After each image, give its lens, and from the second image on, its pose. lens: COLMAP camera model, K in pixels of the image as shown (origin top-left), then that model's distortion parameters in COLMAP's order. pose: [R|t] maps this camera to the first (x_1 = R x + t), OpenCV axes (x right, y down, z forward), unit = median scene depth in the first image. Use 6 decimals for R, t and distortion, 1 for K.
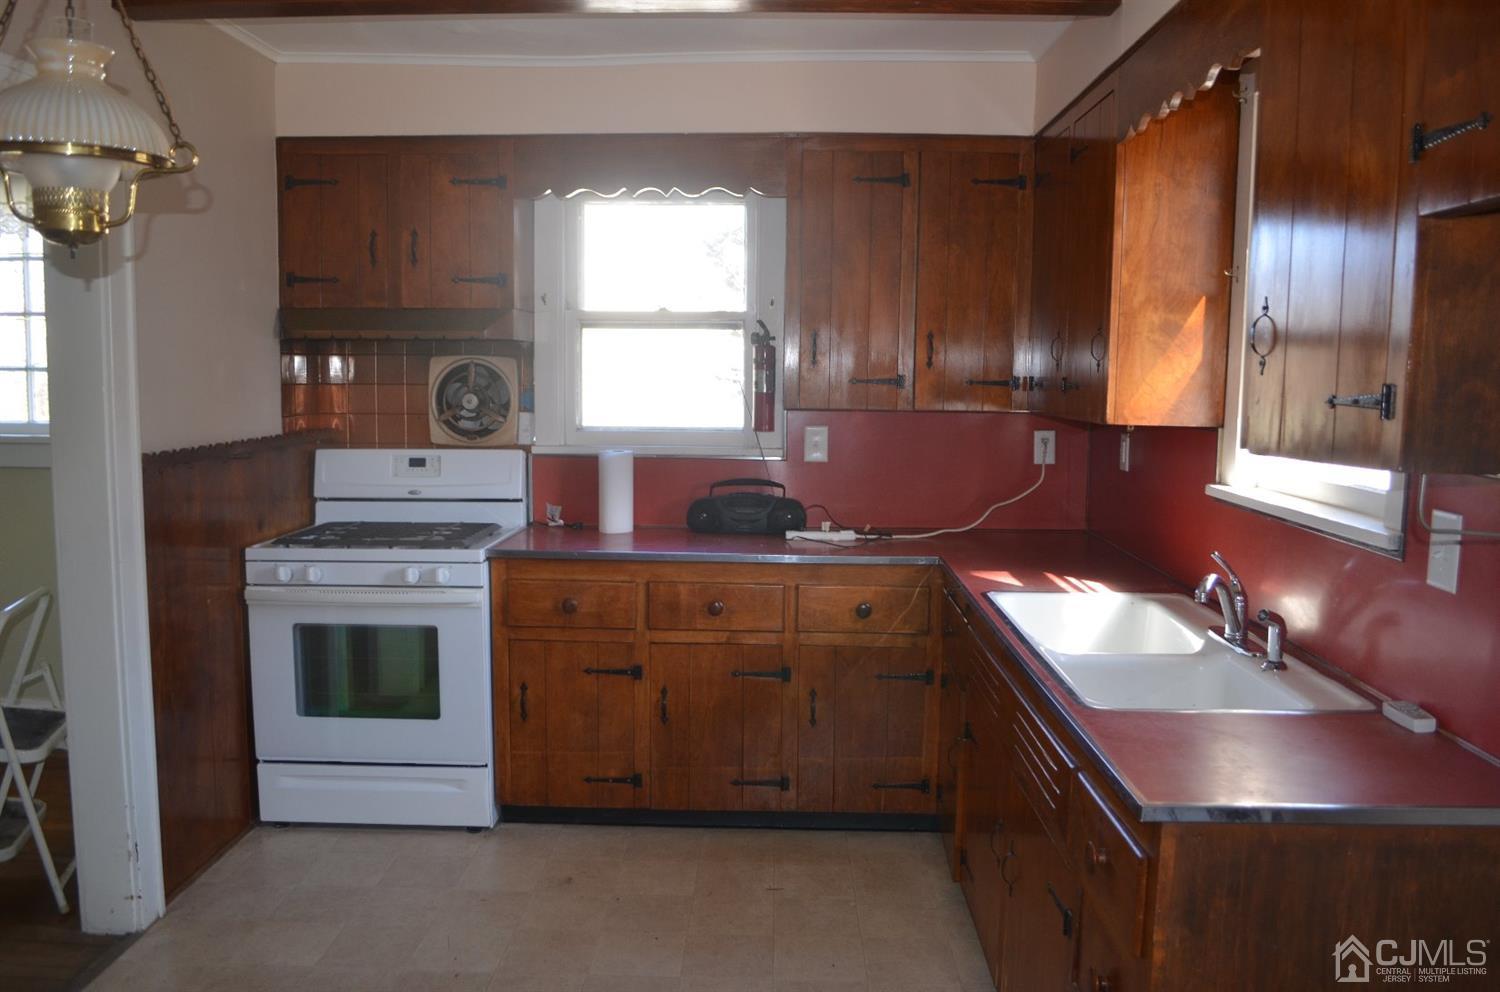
lens RADIAL K [[1185.9, 0, 748.5], [0, 1185.9, 503.4], [0, 0, 1]] dist [-0.086465, 0.014052]
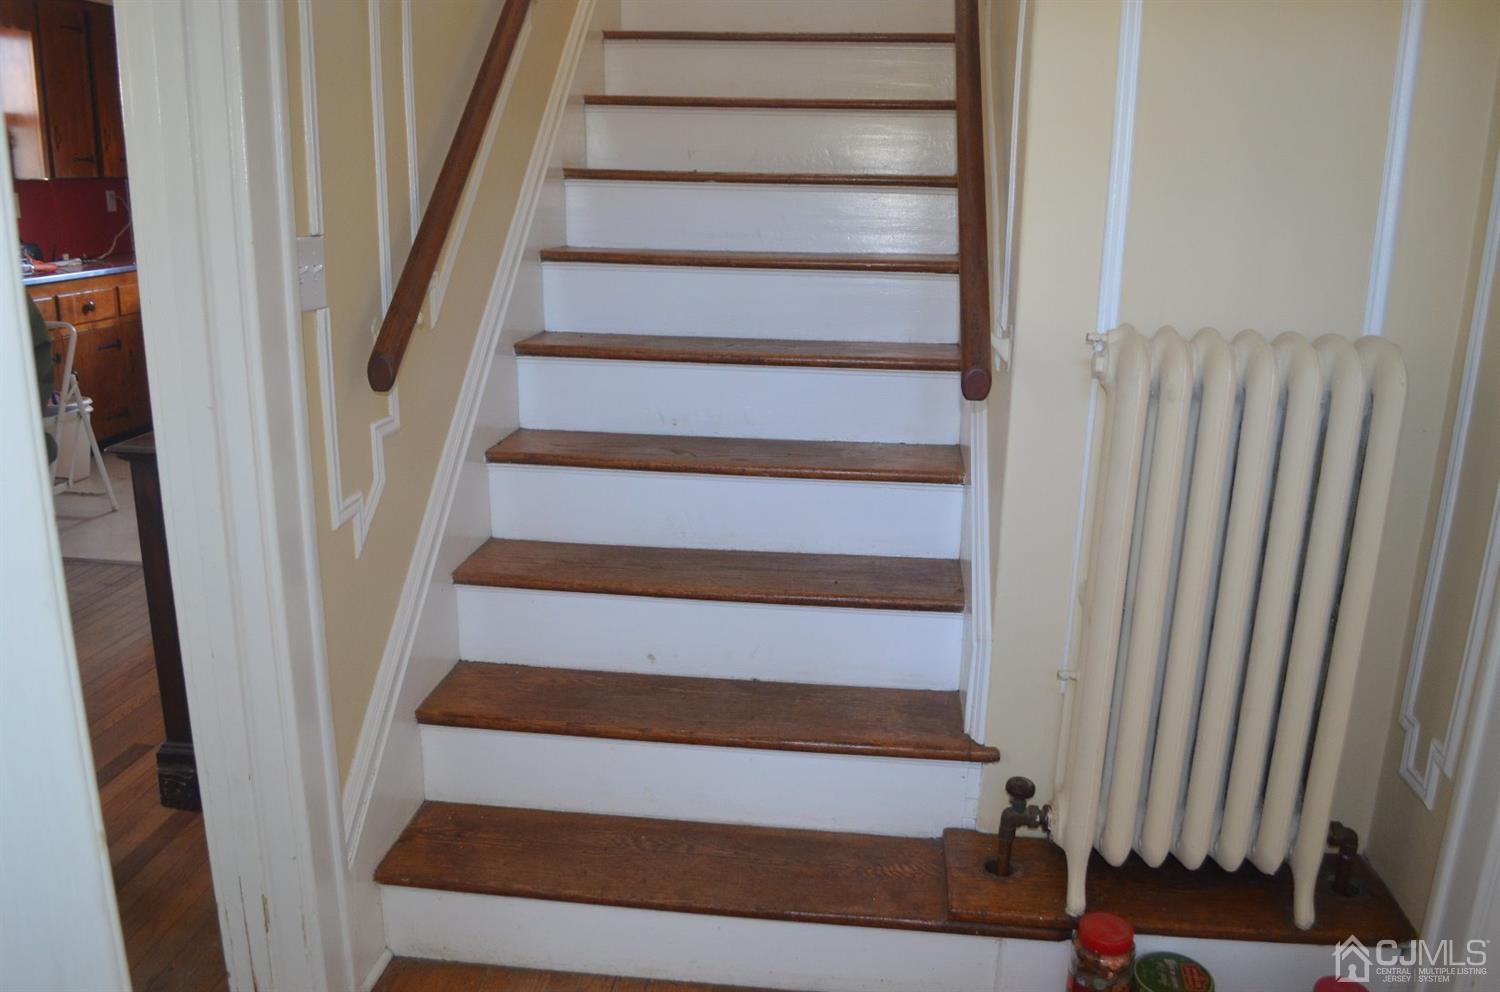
lens RADIAL K [[1185.9, 0, 747.4], [0, 1185.9, 500.4], [0, 0, 1]] dist [-0.086465, 0.014052]
pose [[0.092782, -0.273983, 0.957249, -1.457135], [0.090390, 0.959744, 0.265936, 0.006720], [-0.991575, 0.061851, 0.113812, -0.021417]]
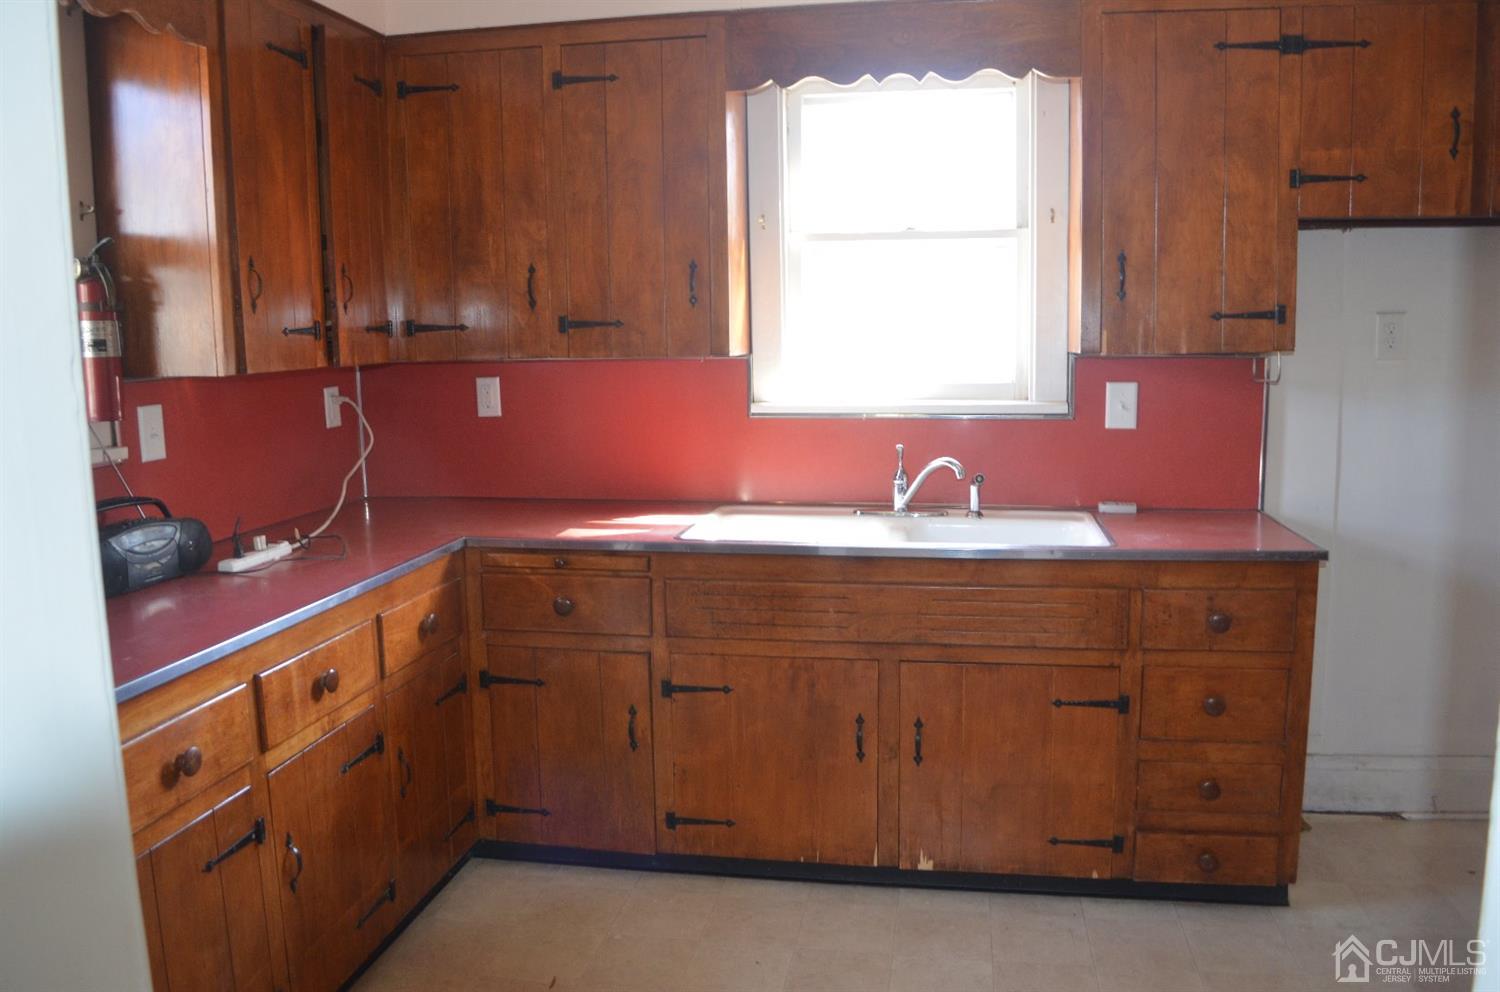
lens RADIAL K [[1185.9, 0, 747.7], [0, 1185.9, 493.3], [0, 0, 1]] dist [-0.086465, 0.014052]
pose [[0.165175, -0.157200, 0.973656, -0.593089], [0.125954, 0.982494, 0.137259, -0.072592], [-0.978189, 0.099964, 0.182083, 0.636664]]
